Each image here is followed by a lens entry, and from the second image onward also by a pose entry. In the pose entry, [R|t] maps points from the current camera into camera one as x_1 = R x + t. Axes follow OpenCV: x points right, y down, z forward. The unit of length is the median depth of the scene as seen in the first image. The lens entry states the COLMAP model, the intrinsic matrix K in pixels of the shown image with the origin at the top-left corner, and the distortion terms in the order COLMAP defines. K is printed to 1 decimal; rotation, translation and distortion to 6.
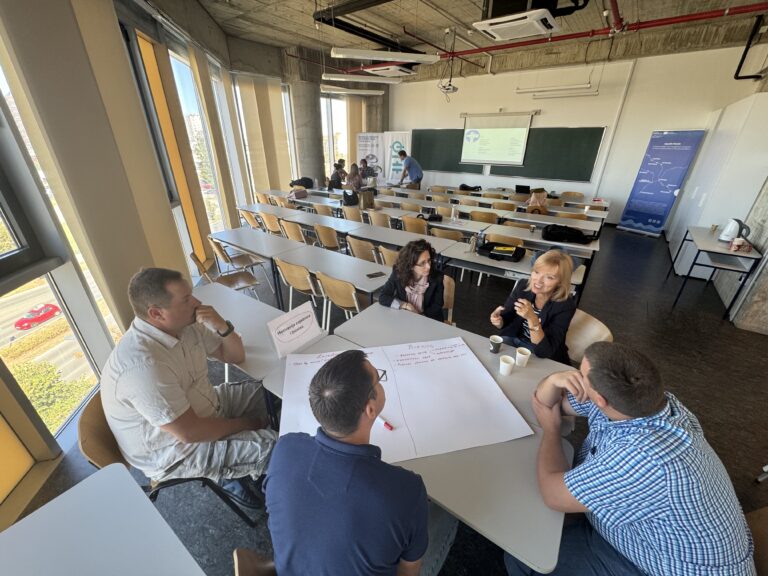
lens RADIAL K [[310.5, 0, 381.7], [0, 310.5, 298.8], [0, 0, 1]] dist [-0.032896, 0.006072]
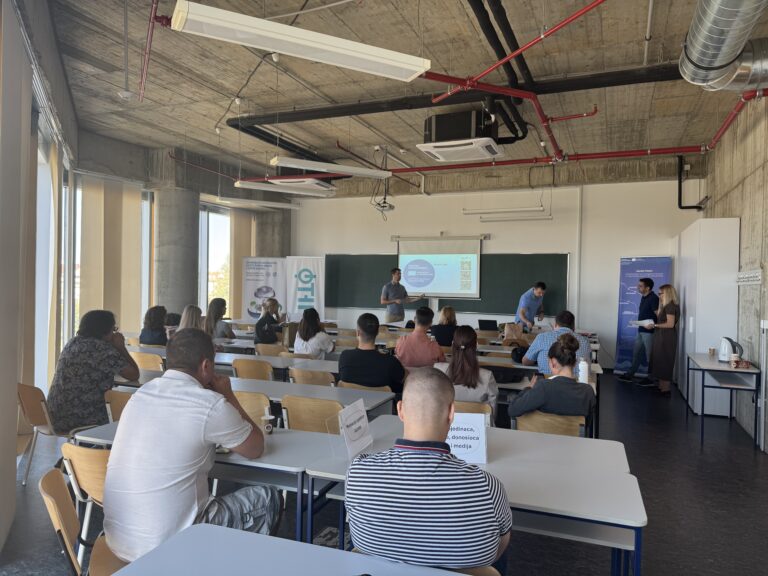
lens RADIAL K [[533.3, 0, 384.0], [0, 533.3, 288.0], [0, 0, 1]] dist [0.006742, -0.083610]
pose [[0.968781, 0.010875, 0.247678, -0.119160], [0.099386, 0.898210, -0.428184, 0.100907], [-0.227123, 0.439433, 0.869088, -0.118592]]
